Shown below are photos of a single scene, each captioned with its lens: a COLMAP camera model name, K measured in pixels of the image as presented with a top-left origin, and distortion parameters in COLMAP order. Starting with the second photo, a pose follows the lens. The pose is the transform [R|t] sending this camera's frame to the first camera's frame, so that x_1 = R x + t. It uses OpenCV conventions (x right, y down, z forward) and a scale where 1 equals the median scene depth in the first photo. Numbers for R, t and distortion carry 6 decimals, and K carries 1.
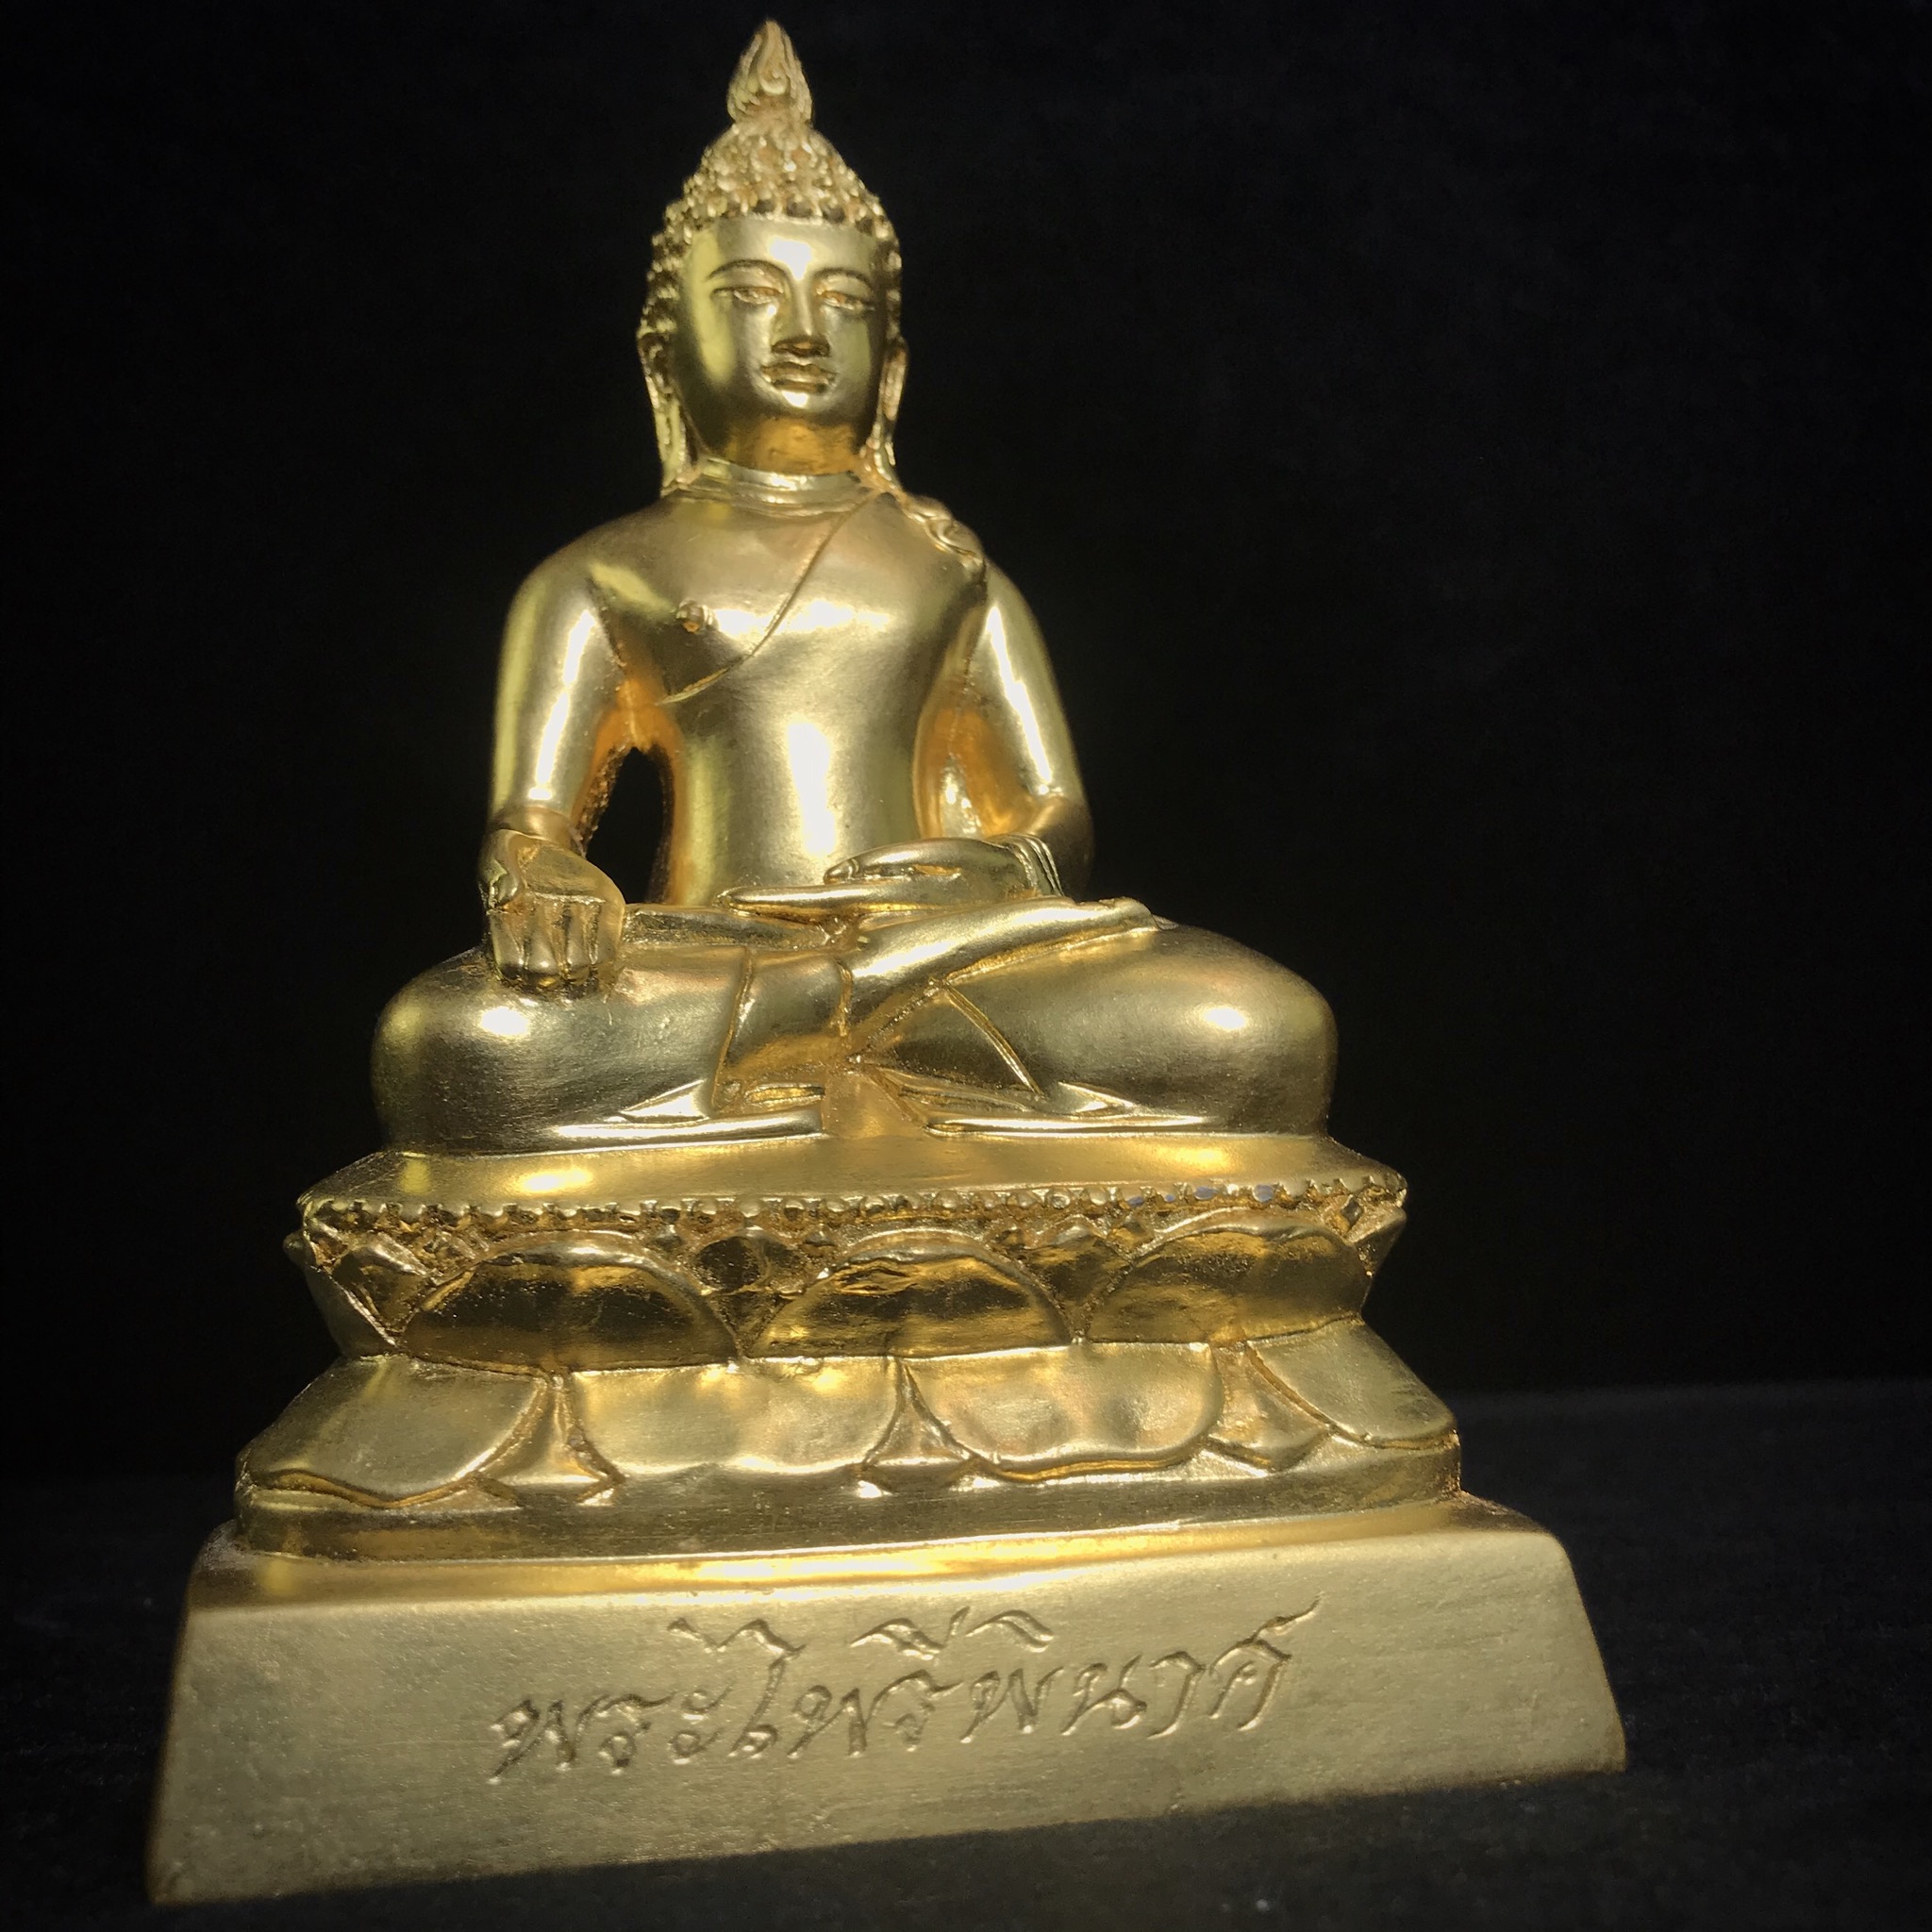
lens RADIAL K [[2185.0, 0, 961.0], [0, 2185.0, 960.8], [0, 0, 1]] dist [0.028103, 0.000000]
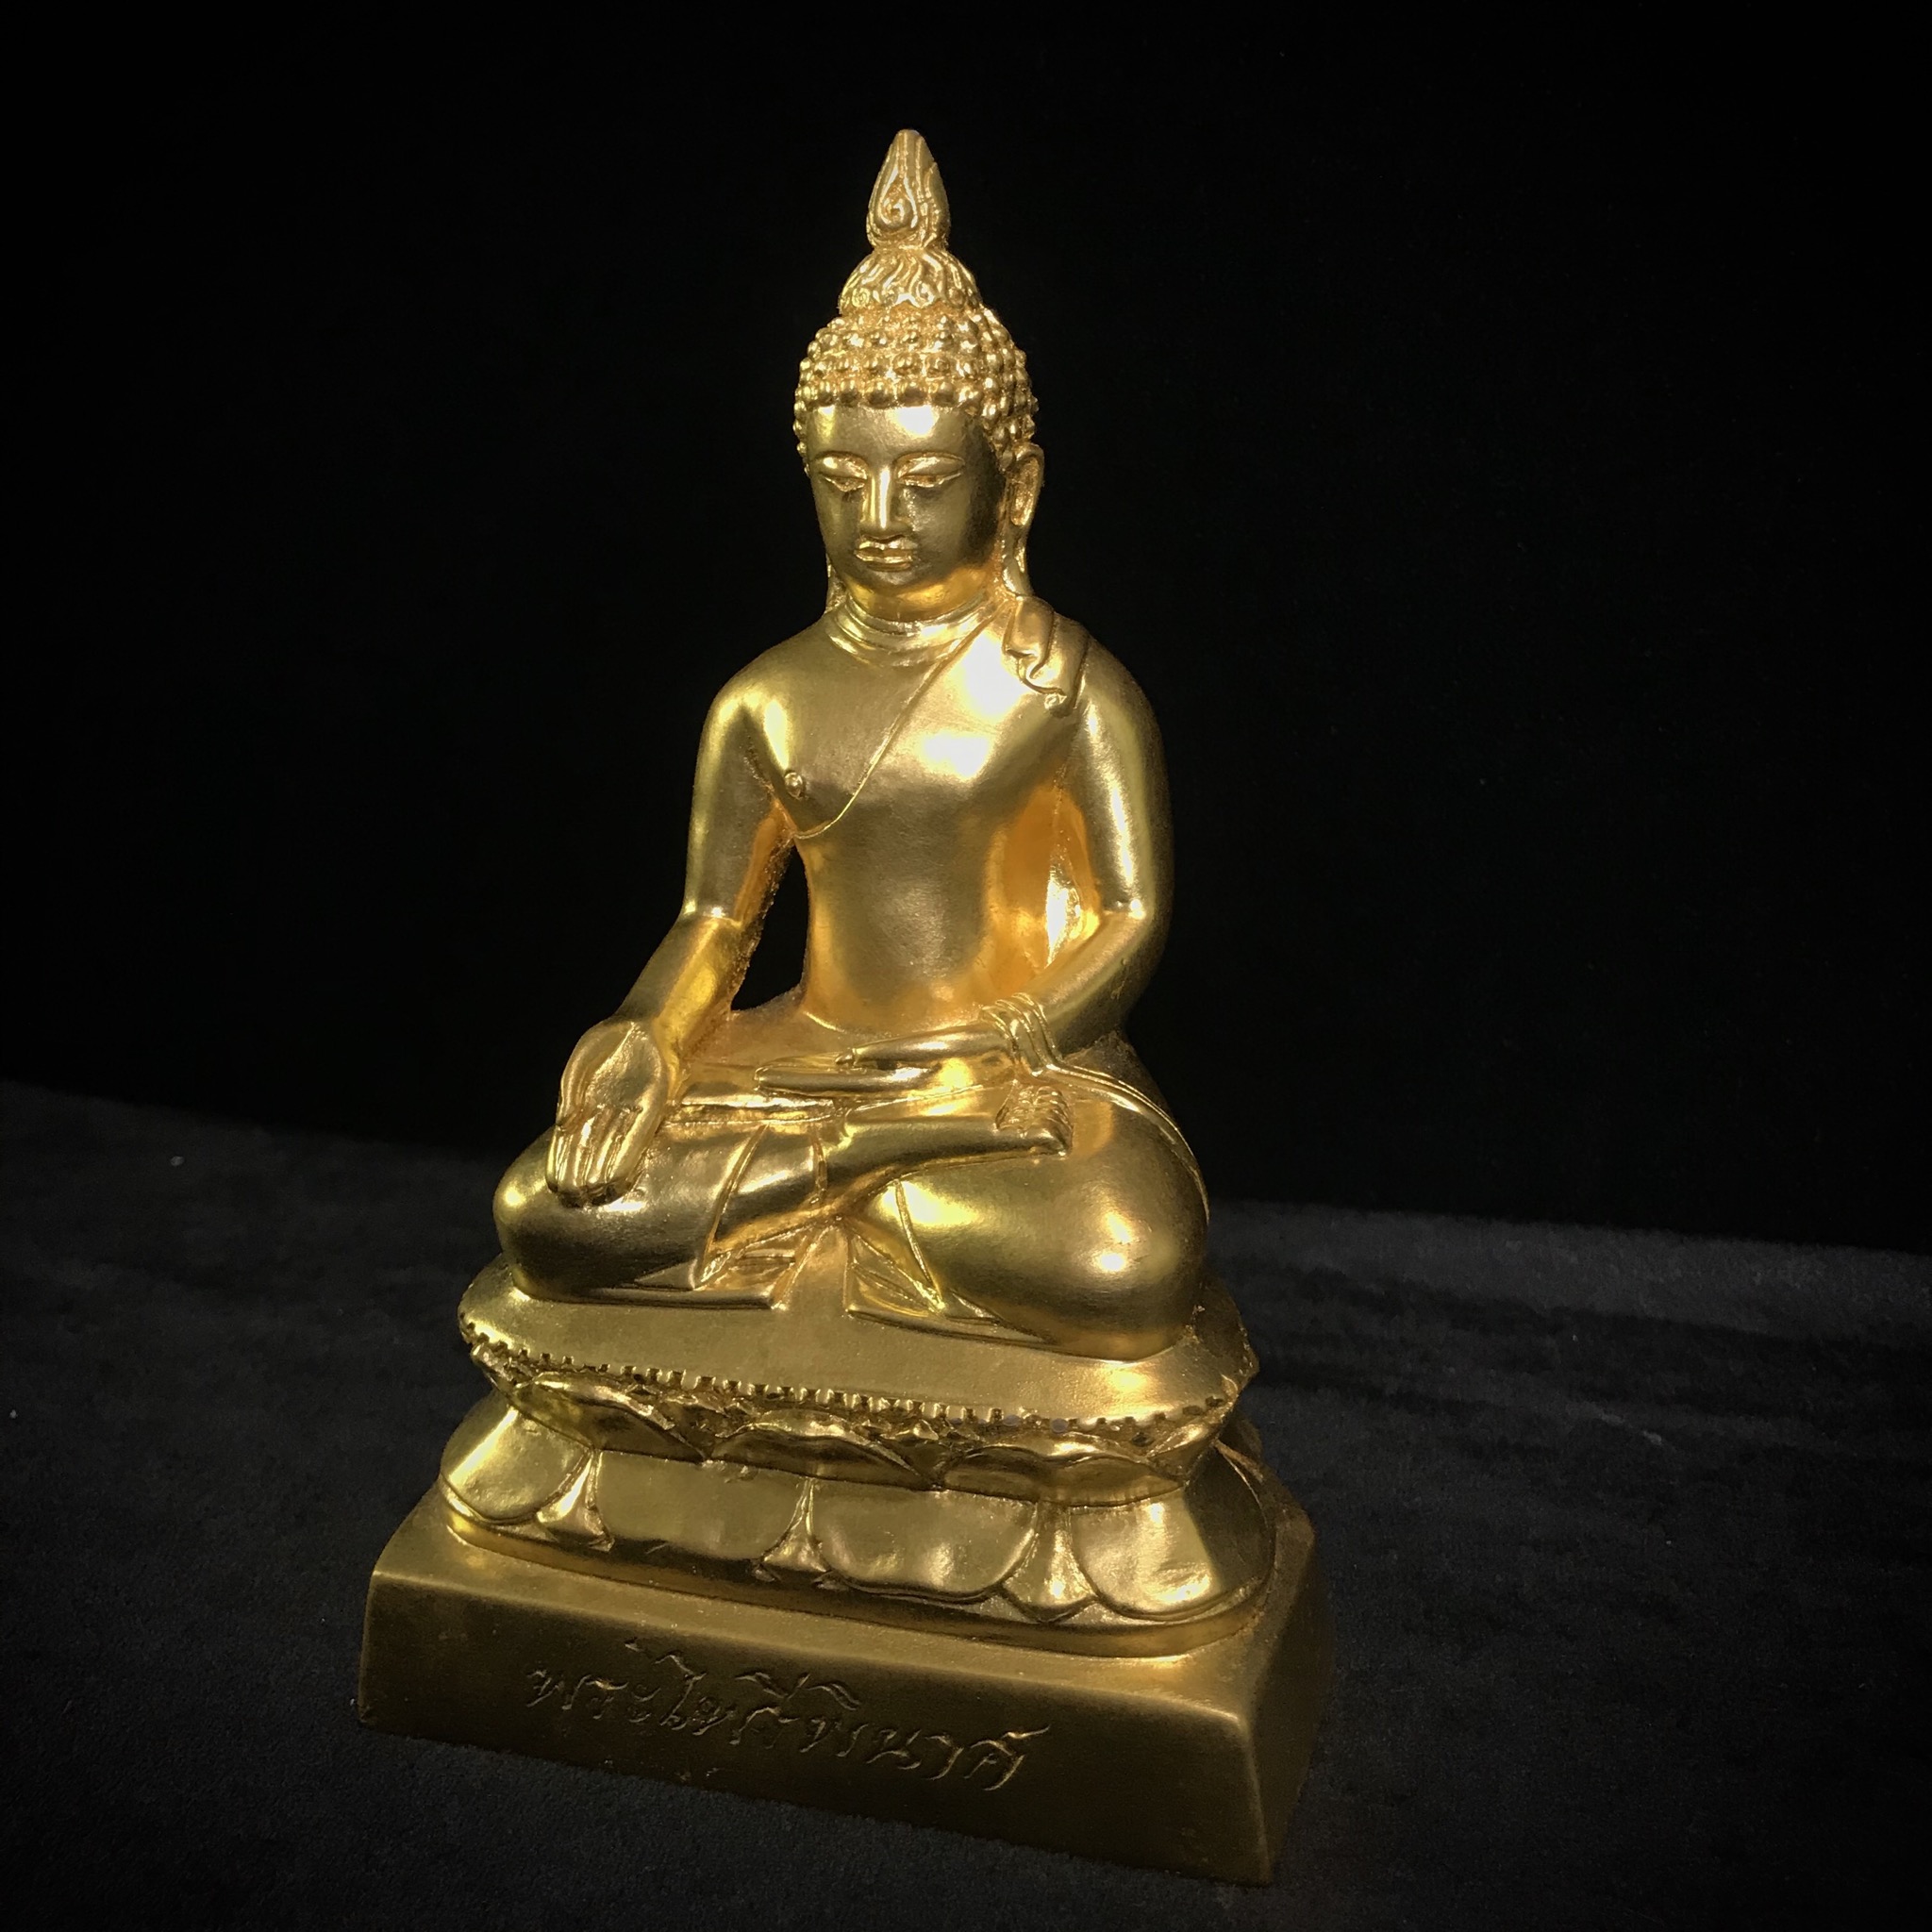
lens RADIAL K [[2185.0, 0, 954.3], [0, 2185.0, 944.8], [0, 0, 1]] dist [0.028103, 0.000000]
pose [[0.878635, 0.142899, -0.455611, 0.650461], [0.062253, 0.911744, 0.406014, -0.701161], [0.473419, -0.385101, 0.792194, 0.058091]]
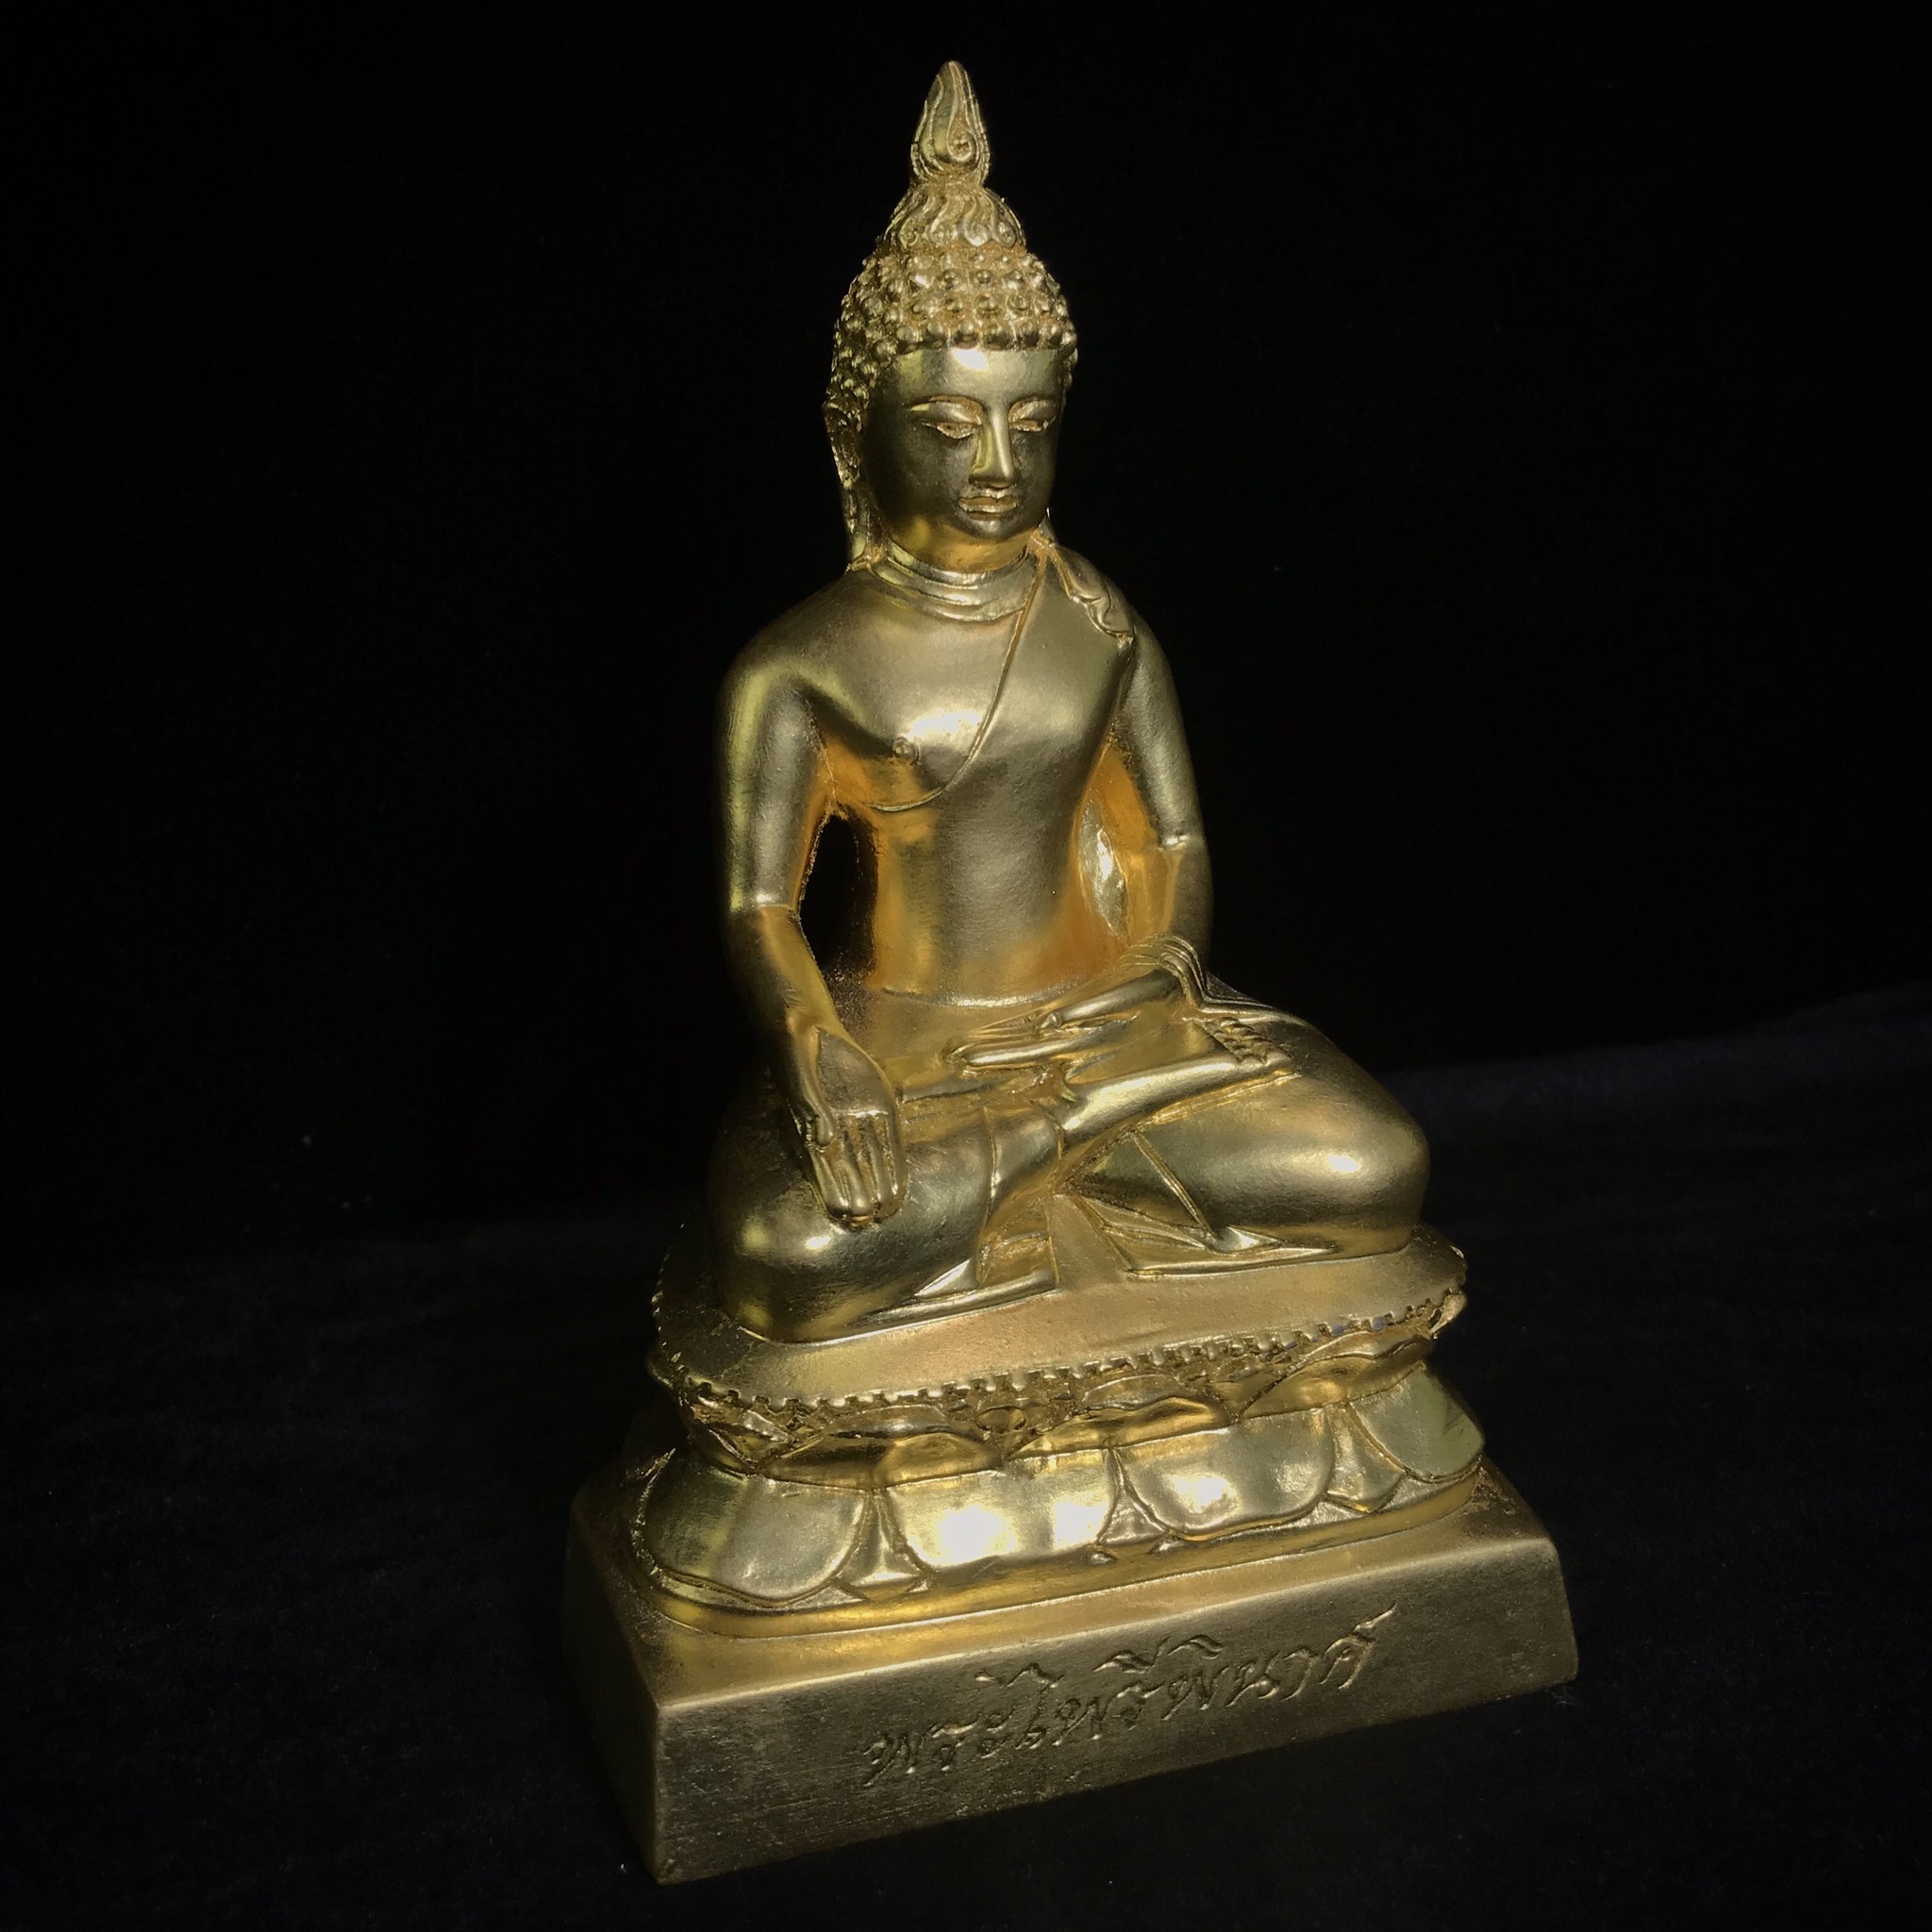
lens RADIAL K [[2185.0, 0, 968.6], [0, 2185.0, 950.0], [0, 0, 1]] dist [0.028103, 0.000000]
pose [[0.993073, -0.003677, 0.117439, -0.279007], [-0.046305, 0.906369, 0.419942, -0.679064], [-0.107987, -0.422471, 0.899920, -0.097955]]
